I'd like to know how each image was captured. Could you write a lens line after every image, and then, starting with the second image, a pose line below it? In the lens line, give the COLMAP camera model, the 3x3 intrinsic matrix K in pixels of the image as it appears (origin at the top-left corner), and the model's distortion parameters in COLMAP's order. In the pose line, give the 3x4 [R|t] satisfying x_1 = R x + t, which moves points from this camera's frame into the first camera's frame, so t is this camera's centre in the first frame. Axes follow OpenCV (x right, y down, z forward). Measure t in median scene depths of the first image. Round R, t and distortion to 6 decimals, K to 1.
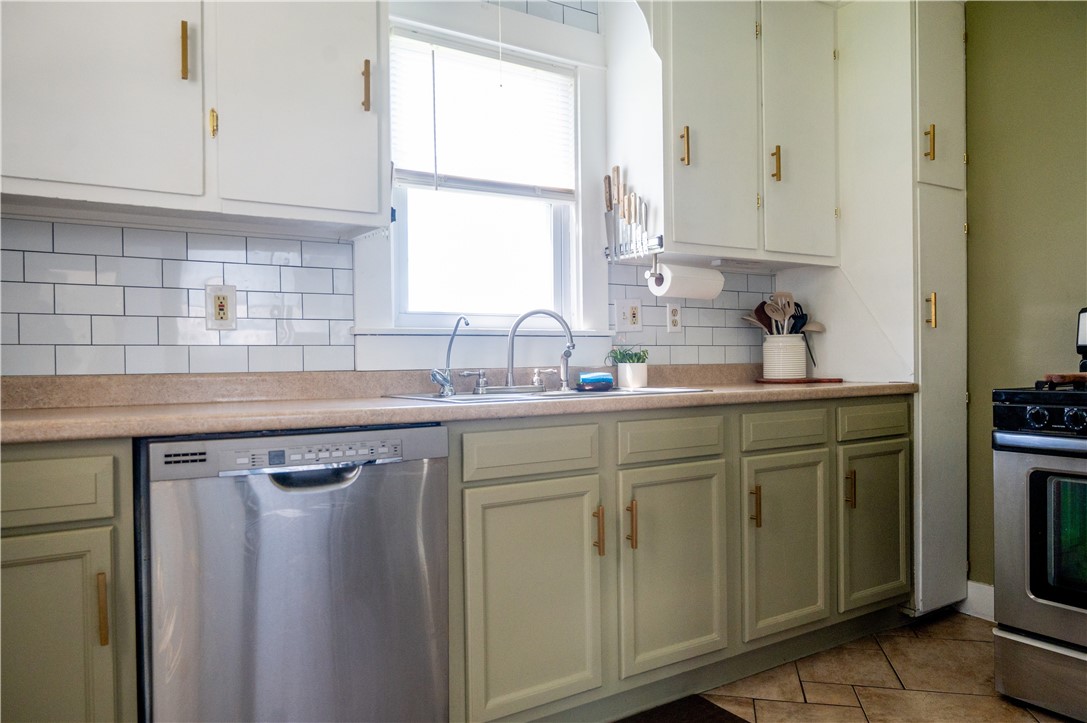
lens RADIAL K [[741.2, 0, 545.8], [0, 741.2, 362.6], [0, 0, 1]] dist [-0.019923, 0.013313]
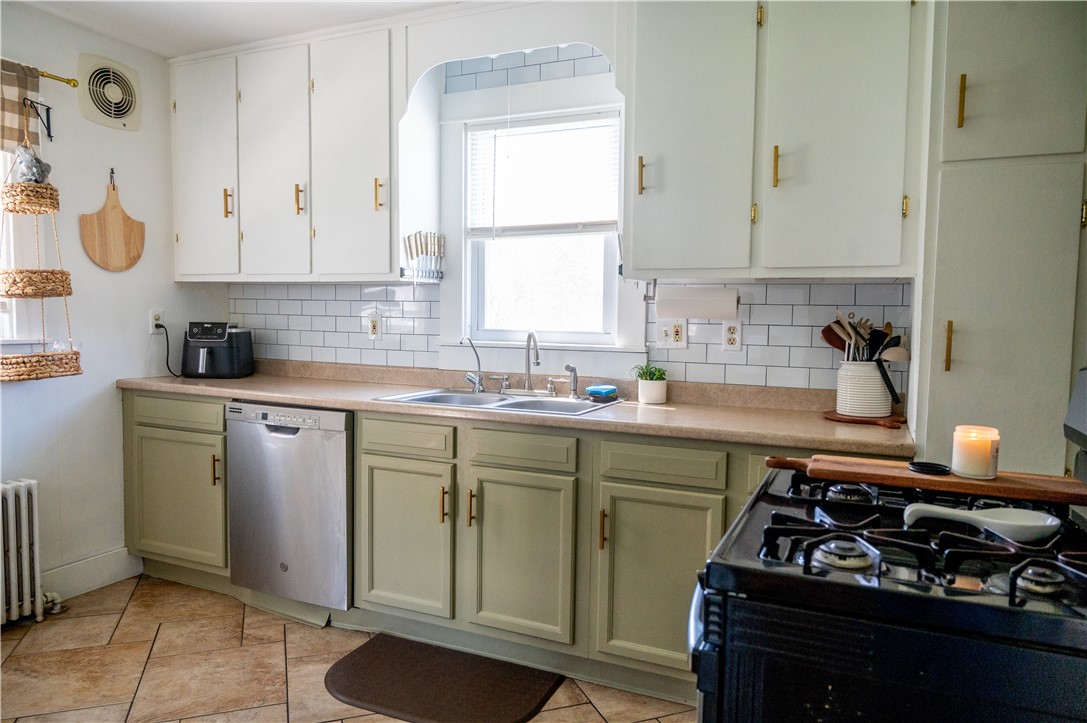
lens RADIAL K [[741.2, 0, 544.7], [0, 741.2, 360.1], [0, 0, 1]] dist [-0.019923, 0.013313]
pose [[0.542108, 0.074349, -0.837013, 1.048148], [-0.025594, 0.997077, 0.071990, -0.113909], [0.839919, -0.017604, 0.542427, 0.343705]]
